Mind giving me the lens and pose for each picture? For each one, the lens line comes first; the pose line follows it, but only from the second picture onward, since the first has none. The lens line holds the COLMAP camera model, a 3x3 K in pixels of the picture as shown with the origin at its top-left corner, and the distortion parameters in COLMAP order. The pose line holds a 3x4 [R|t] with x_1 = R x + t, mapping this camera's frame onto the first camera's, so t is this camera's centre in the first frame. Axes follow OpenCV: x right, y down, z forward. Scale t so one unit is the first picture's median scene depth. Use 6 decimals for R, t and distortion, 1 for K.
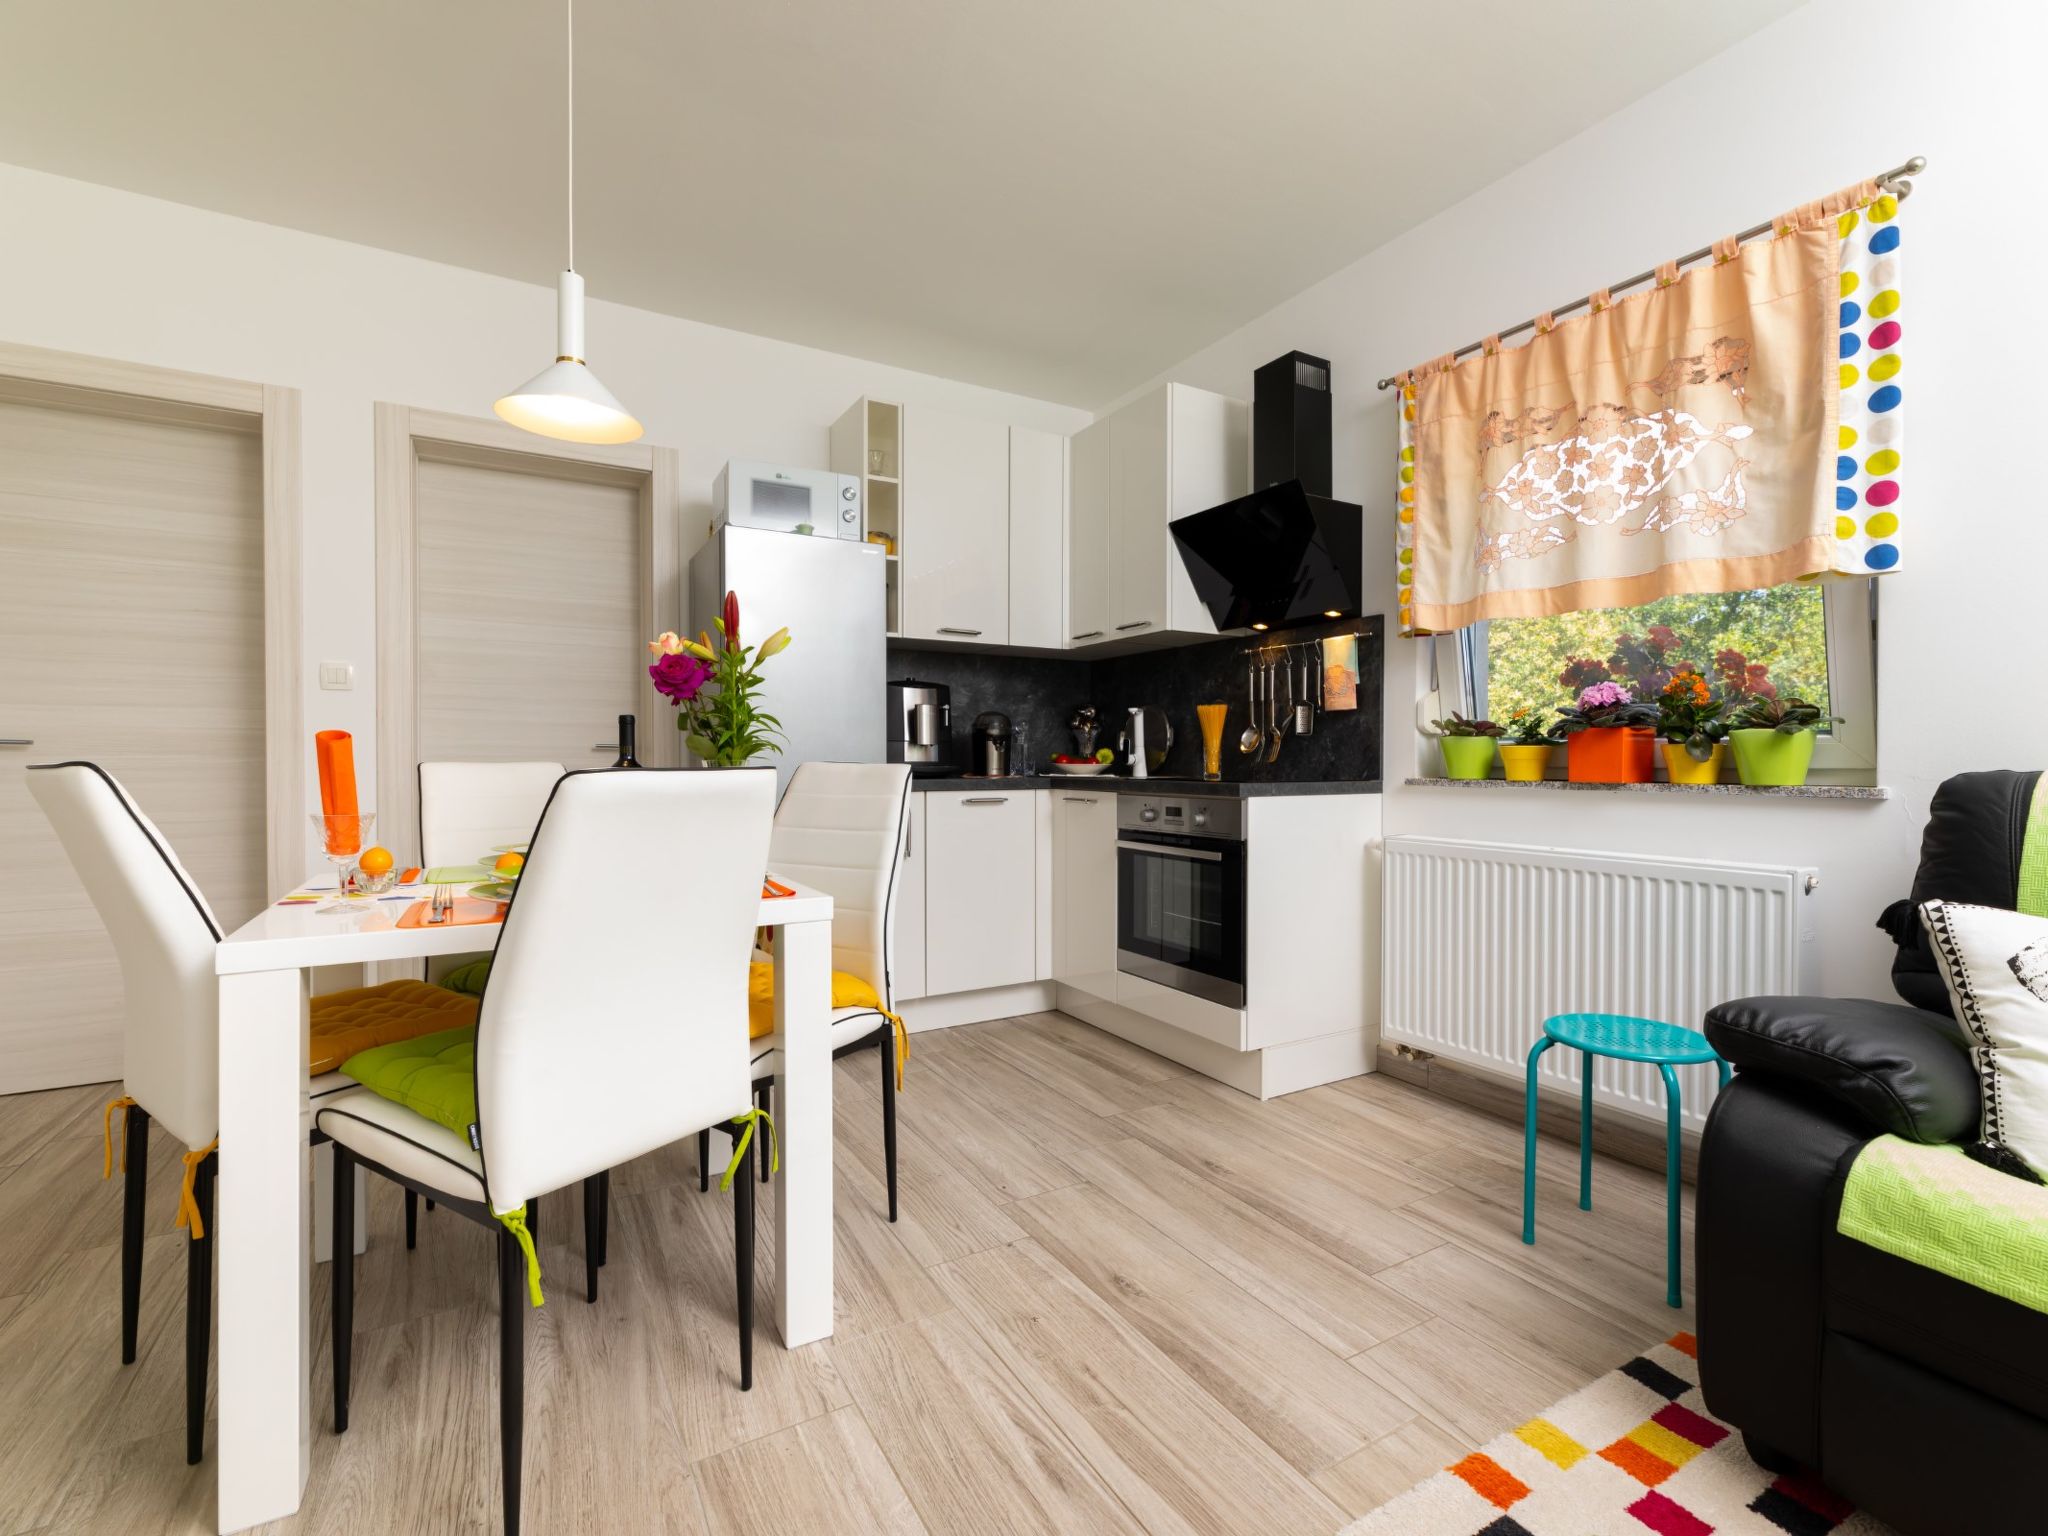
lens RADIAL K [[911.1, 0, 1004.7], [0, 911.1, 774.6], [0, 0, 1]] dist [-0.000247, -0.001052]
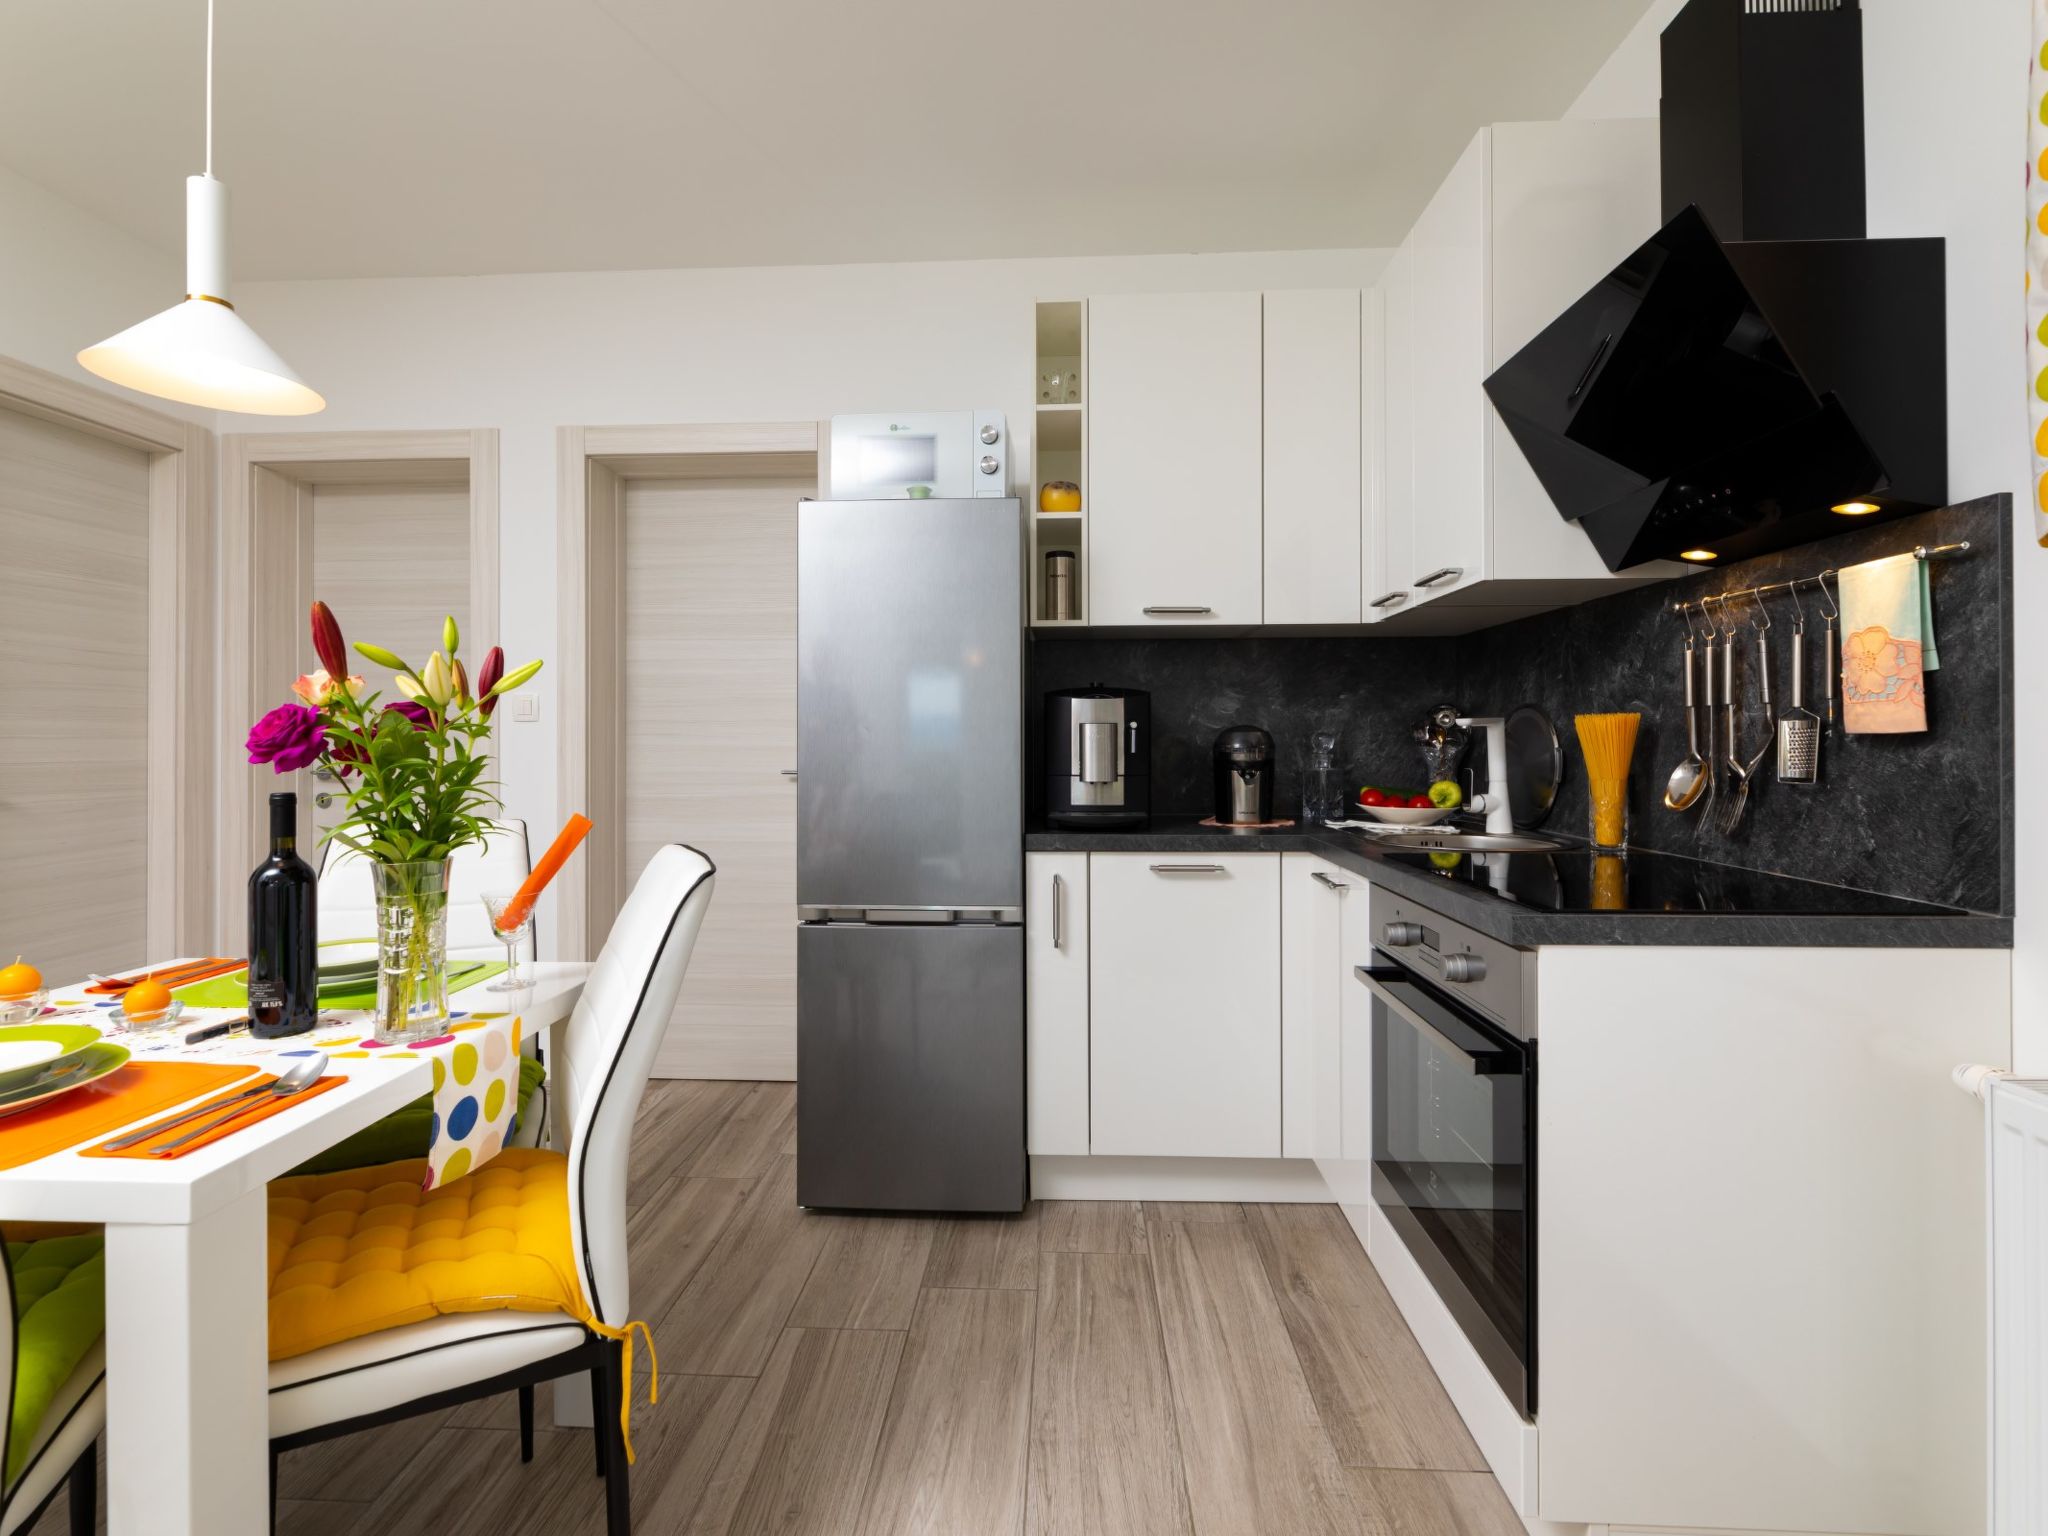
lens RADIAL K [[929.0, 0, 1020.6], [0, 929.0, 740.9], [0, 0, 1]] dist [-0.000285, 0.000282]
pose [[0.844129, -0.003290, -0.536129, 0.240847], [-0.004320, 0.999907, -0.012938, -0.054971], [0.536122, 0.013238, 0.844037, 0.388260]]
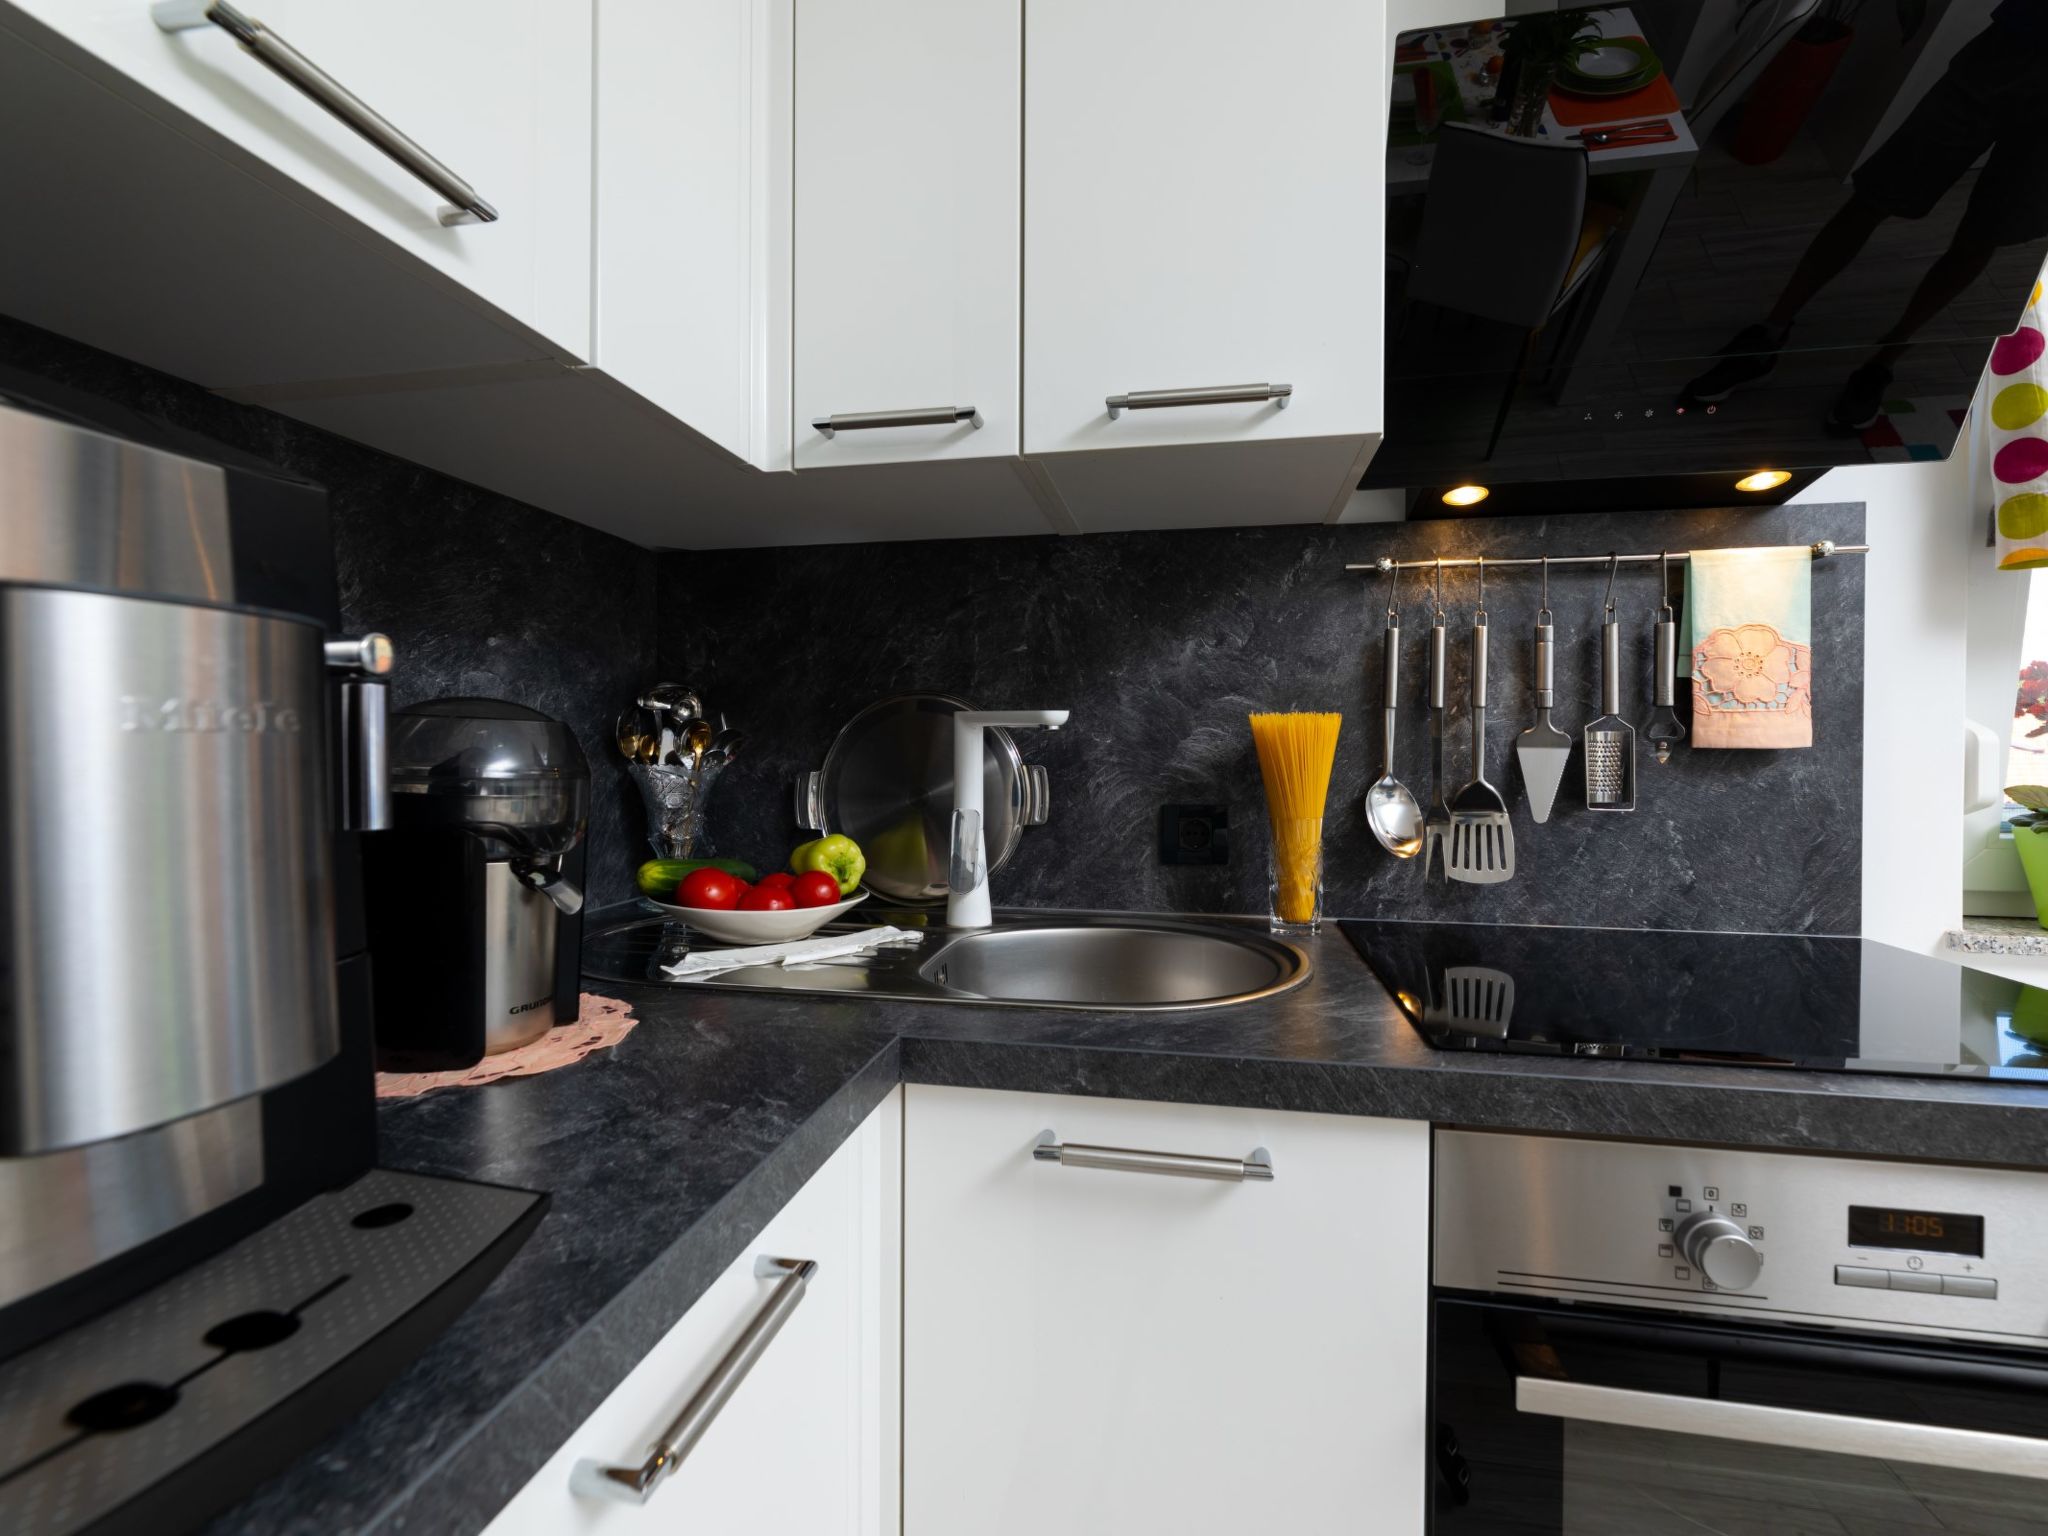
lens RADIAL K [[934.4, 0, 1024.0], [0, 934.4, 768.0], [0, 0, 1]] dist [0.000849, -0.000221]
pose [[0.652903, -0.012217, 0.757343, -0.100831], [0.008922, 0.999925, 0.008438, -0.063095], [-0.757389, 0.001247, 0.652963, 0.898375]]
